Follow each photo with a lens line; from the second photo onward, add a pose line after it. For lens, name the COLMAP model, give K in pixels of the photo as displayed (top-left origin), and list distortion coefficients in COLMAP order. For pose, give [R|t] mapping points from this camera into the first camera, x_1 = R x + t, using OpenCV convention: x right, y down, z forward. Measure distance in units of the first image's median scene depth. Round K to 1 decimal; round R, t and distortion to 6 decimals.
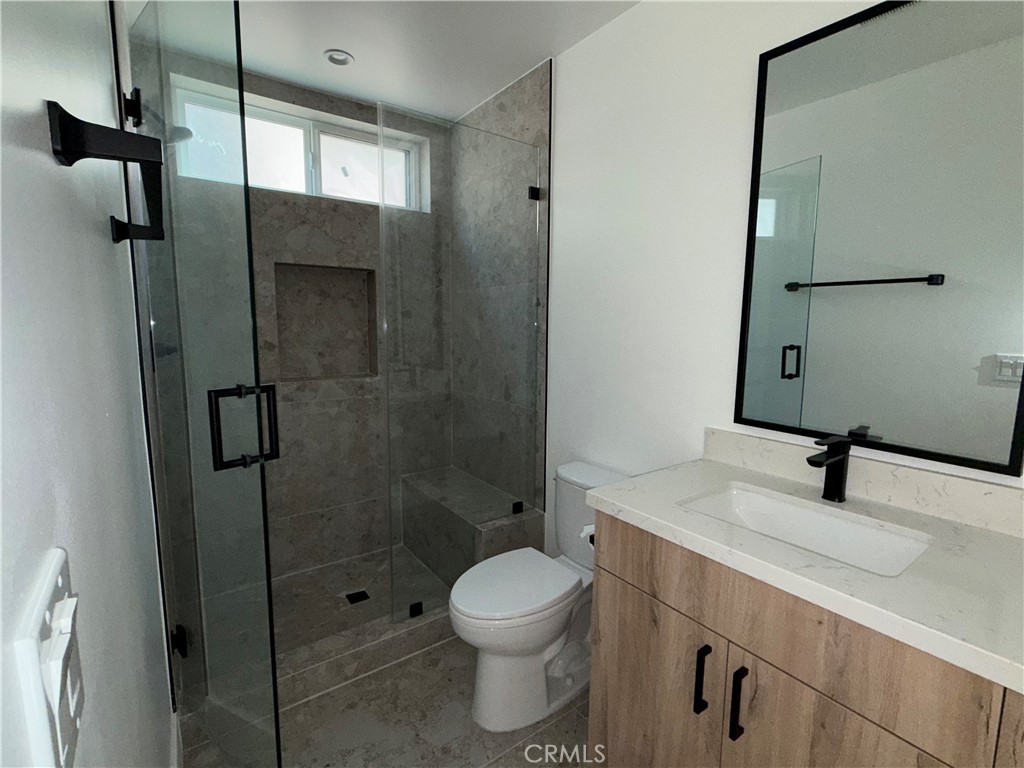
lens RADIAL K [[479.7, 0, 512.5], [0, 479.7, 384.1], [0, 0, 1]] dist [-0.000874, 0.000866]
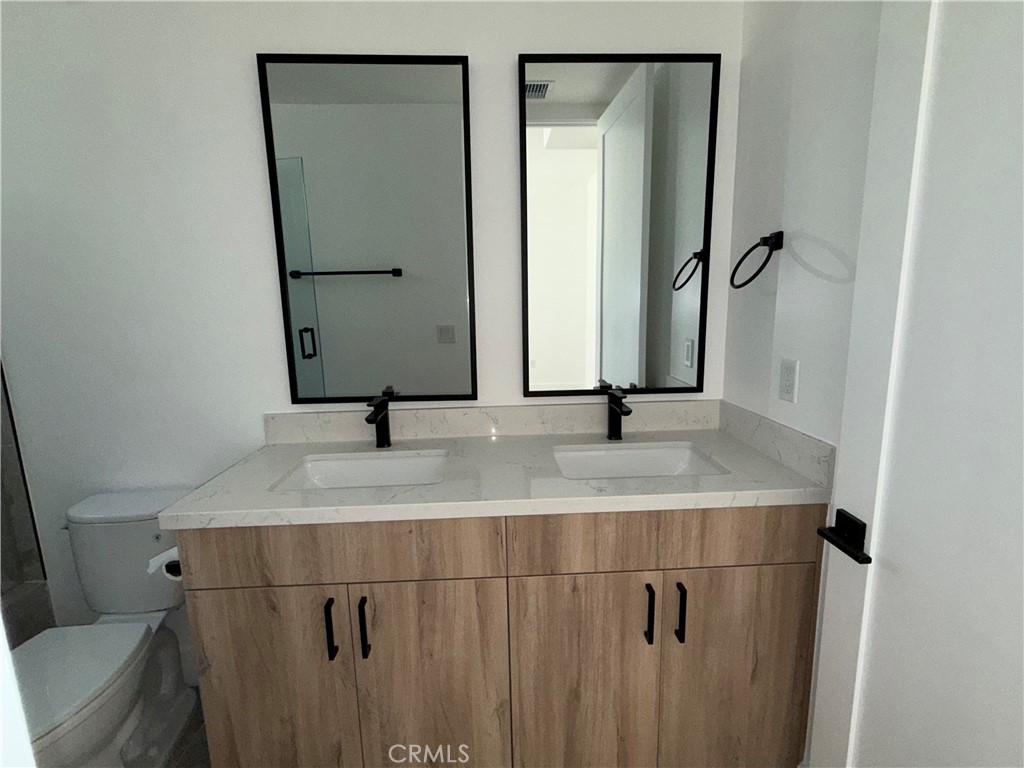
lens RADIAL K [[479.7, 0, 513.9], [0, 479.7, 384.0], [0, 0, 1]] dist [-0.000874, 0.000866]
pose [[0.547784, -0.160960, 0.820990, -0.167472], [0.133658, 0.985551, 0.104043, -0.010542], [-0.825874, 0.052739, 0.561383, -0.015561]]
